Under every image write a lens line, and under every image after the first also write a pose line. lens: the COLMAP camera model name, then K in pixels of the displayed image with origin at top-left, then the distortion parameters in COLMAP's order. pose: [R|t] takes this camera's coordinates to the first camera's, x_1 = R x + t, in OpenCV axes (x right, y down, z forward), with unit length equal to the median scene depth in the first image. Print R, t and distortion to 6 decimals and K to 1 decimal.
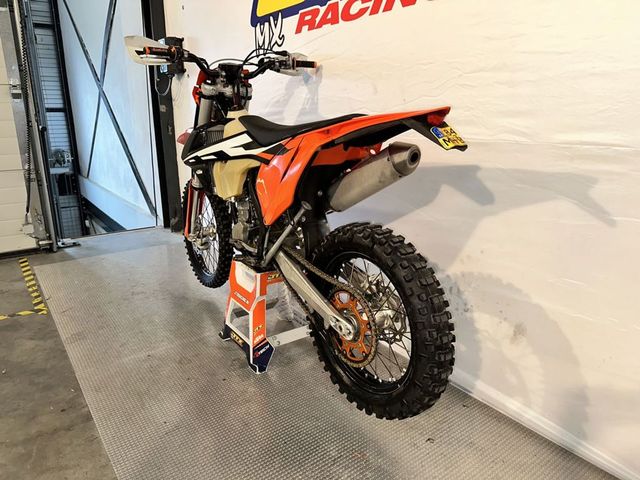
lens RADIAL K [[449.6, 0, 317.4], [0, 449.6, 236.3], [0, 0, 1]] dist [0.049176, -0.053451]
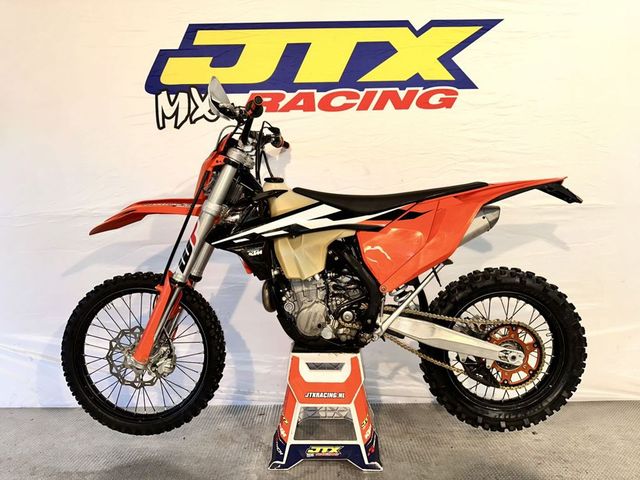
lens RADIAL K [[449.6, 0, 317.9], [0, 449.6, 245.5], [0, 0, 1]] dist [0.049176, -0.053451]
pose [[0.594556, -0.050814, 0.802447, -0.783934], [0.227399, 0.967884, -0.107196, -0.043118], [-0.771228, 0.246210, 0.587017, 0.423702]]
